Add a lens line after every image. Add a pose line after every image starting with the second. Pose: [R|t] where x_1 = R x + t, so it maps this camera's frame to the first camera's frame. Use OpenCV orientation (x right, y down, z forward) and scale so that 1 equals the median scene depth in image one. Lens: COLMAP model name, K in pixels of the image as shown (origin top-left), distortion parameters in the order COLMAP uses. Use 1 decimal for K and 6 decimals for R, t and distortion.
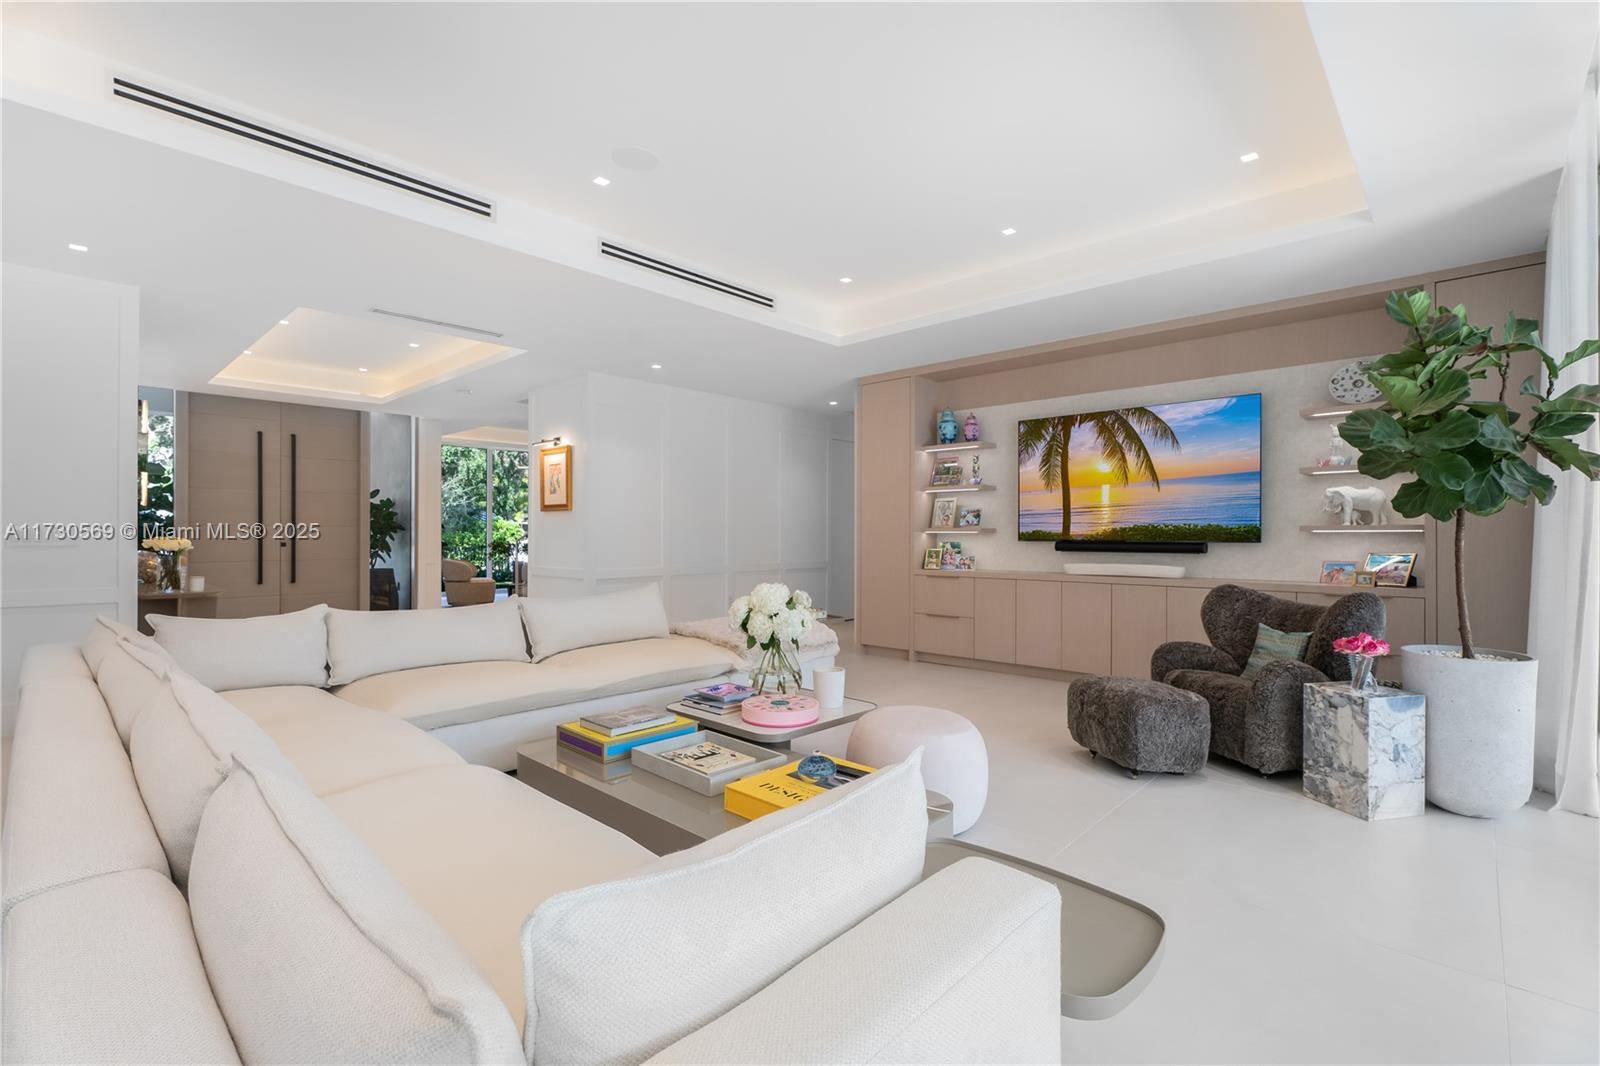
lens RADIAL K [[722.4, 0, 809.5], [0, 722.4, 534.6], [0, 0, 1]] dist [-0.008494, -0.000043]
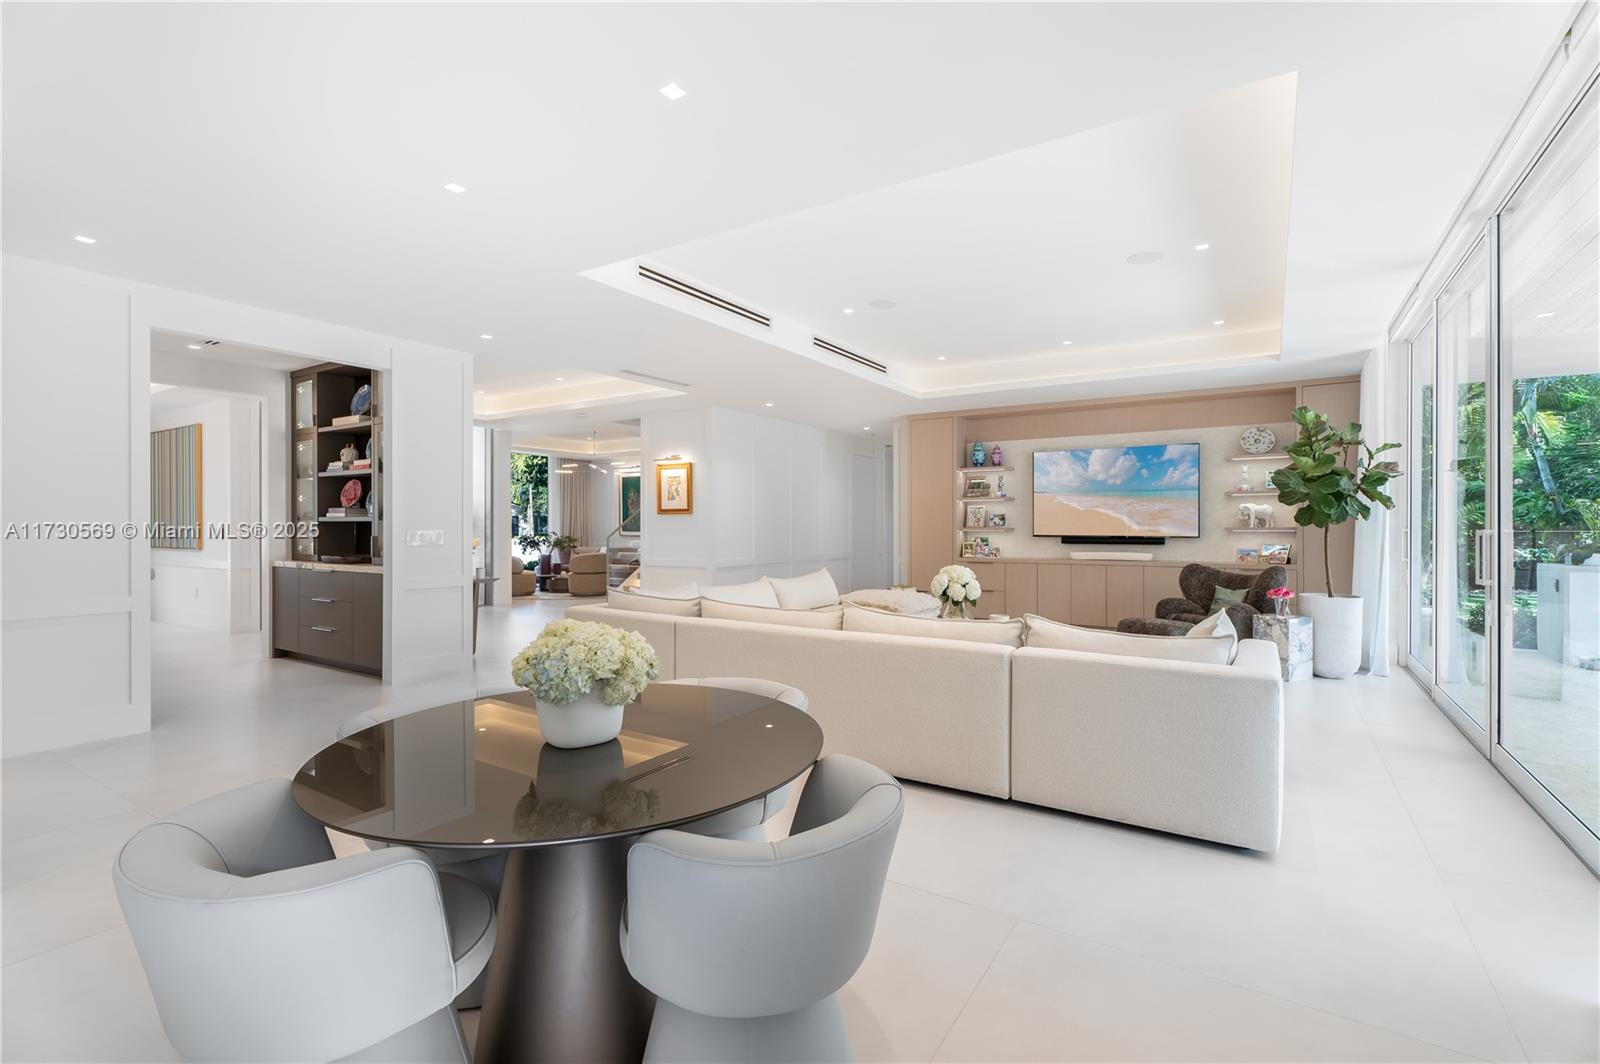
lens RADIAL K [[722.4, 0, 809.4], [0, 722.4, 526.0], [0, 0, 1]] dist [-0.008494, -0.000043]
pose [[0.983599, -0.002430, 0.180352, -0.549150], [0.002534, 0.999997, -0.000349, -0.017653], [-0.180351, 0.000800, 0.983602, -0.441911]]
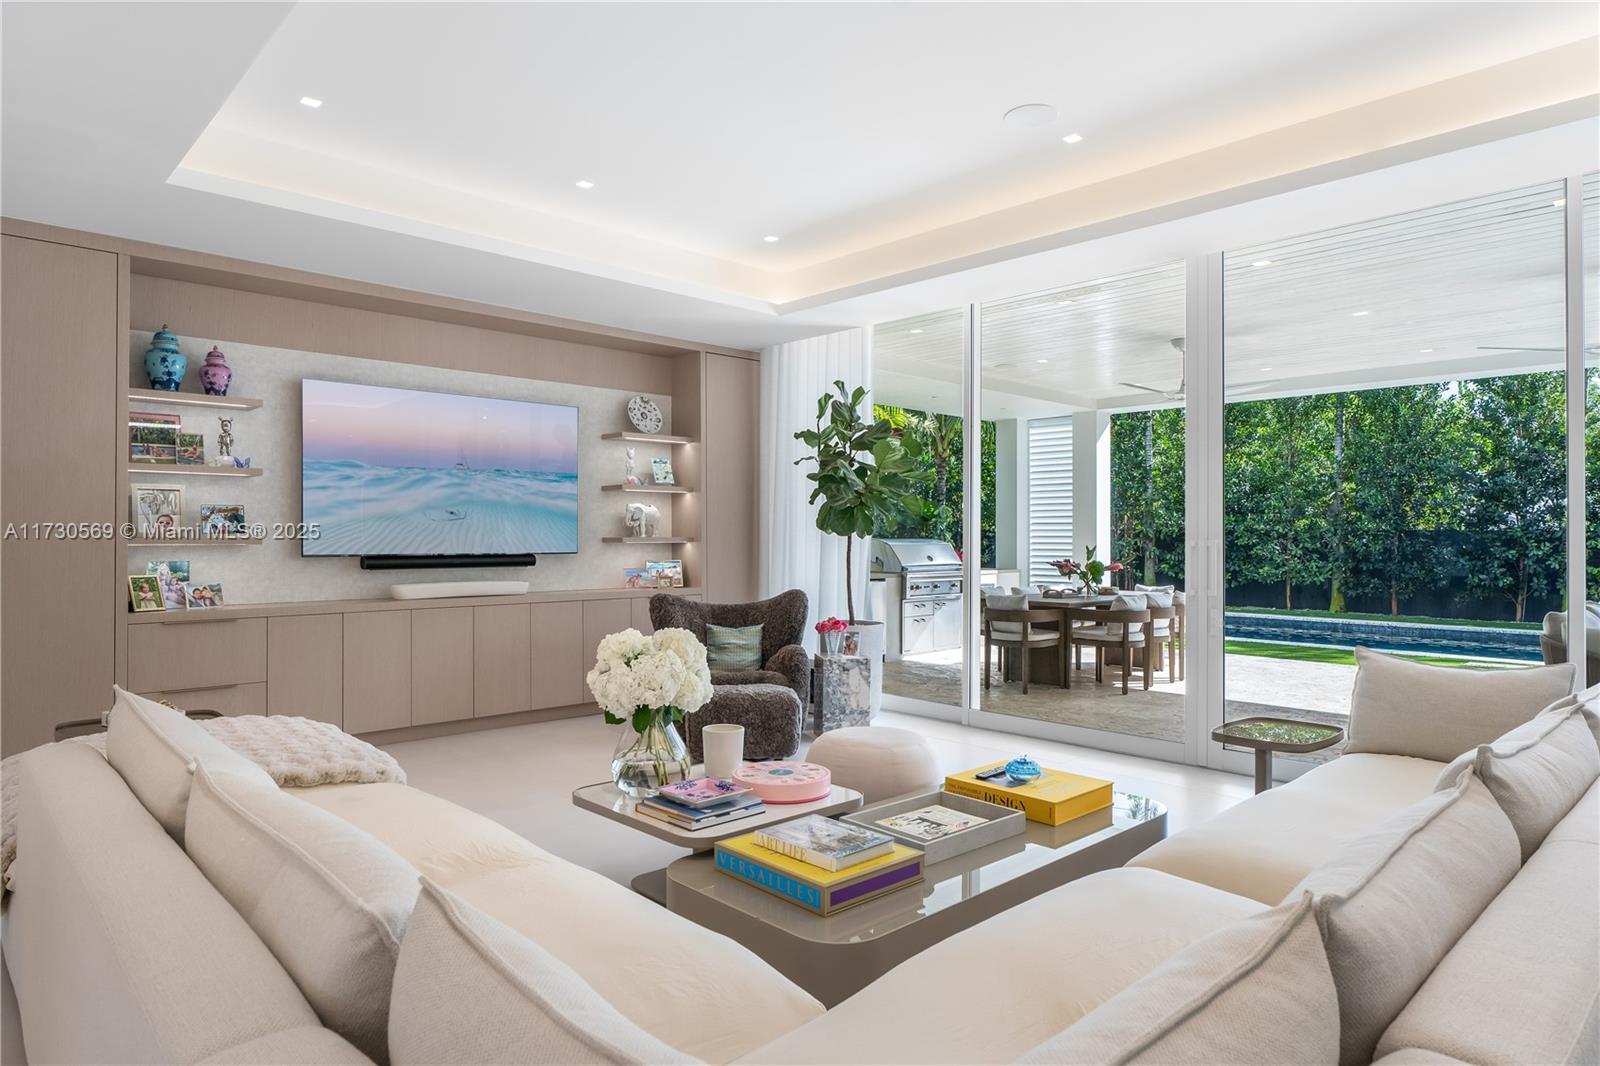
lens RADIAL K [[943.2, 0, 814.7], [0, 943.2, 532.8], [0, 0, 1]] dist [-0.024019, -0.000759]
pose [[0.054028, 0.002501, 0.998536, -0.754381], [-0.000624, 0.999997, -0.002471, -0.016362], [-0.998539, -0.000489, 0.054029, 0.651204]]
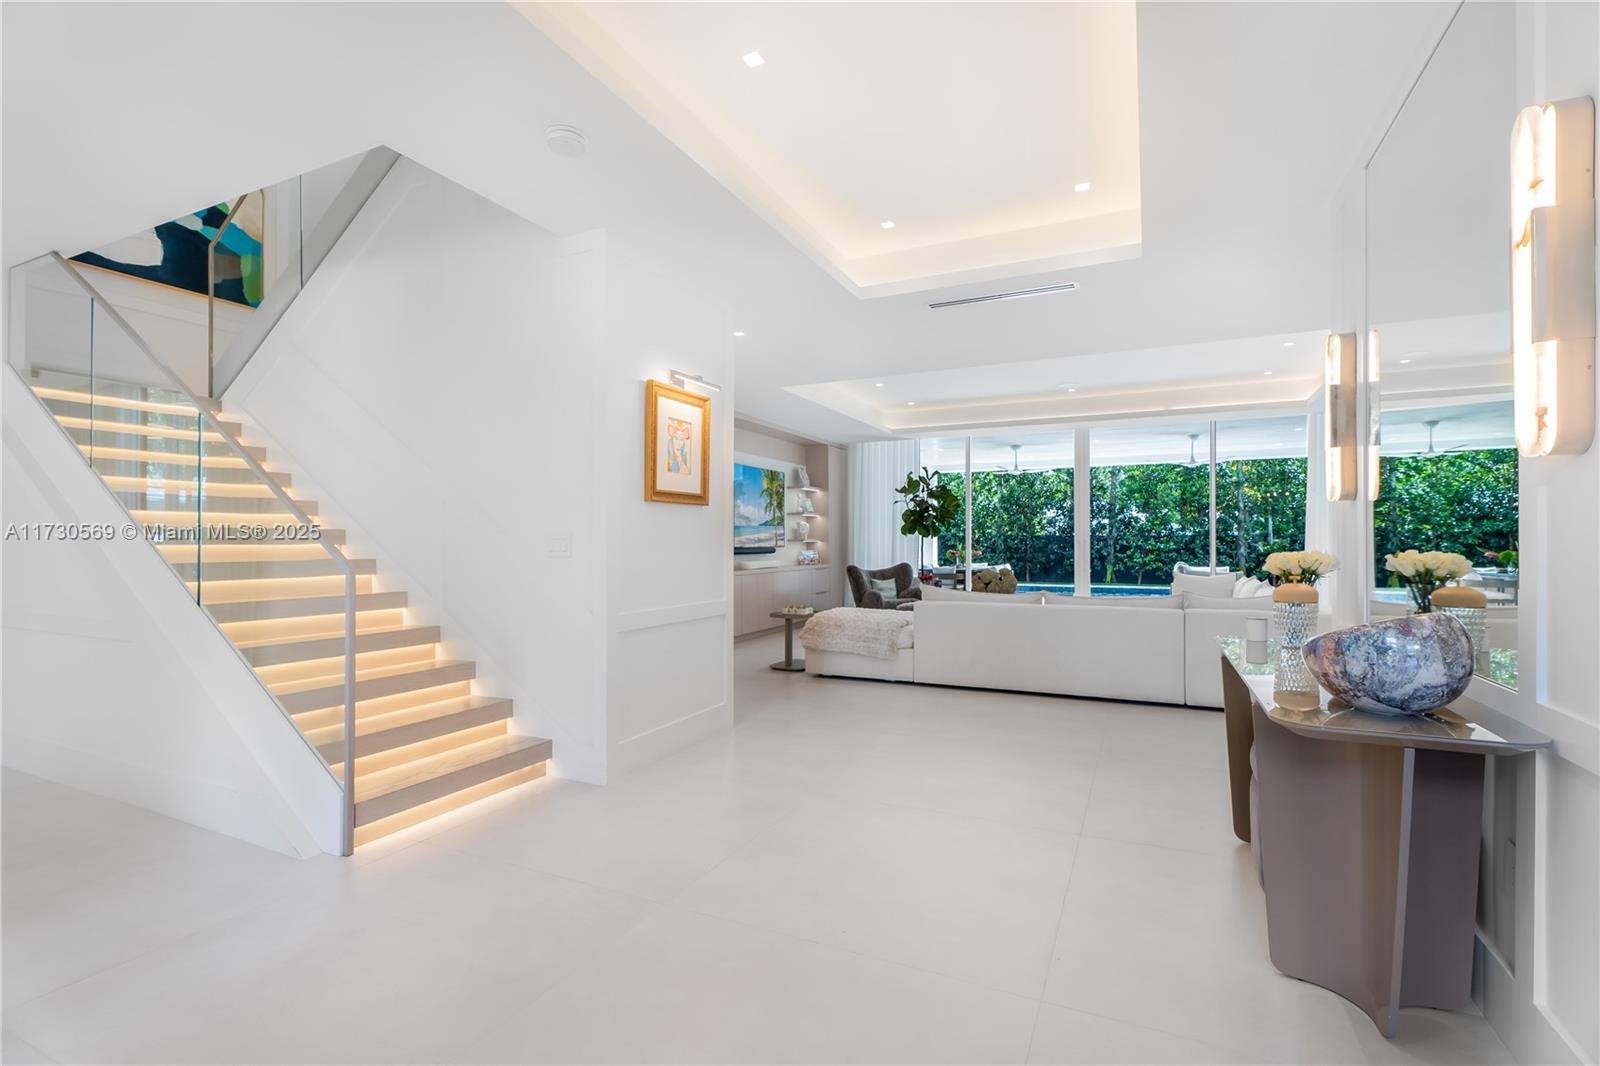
lens RADIAL K [[722.4, 0, 805.6], [0, 722.4, 537.3], [0, 0, 1]] dist [-0.008494, -0.000043]
pose [[-0.301444, 0.004505, 0.953473, -1.446340], [0.002135, 0.999990, -0.004049, -0.007162], [-0.953481, 0.000815, -0.301451, 1.698680]]
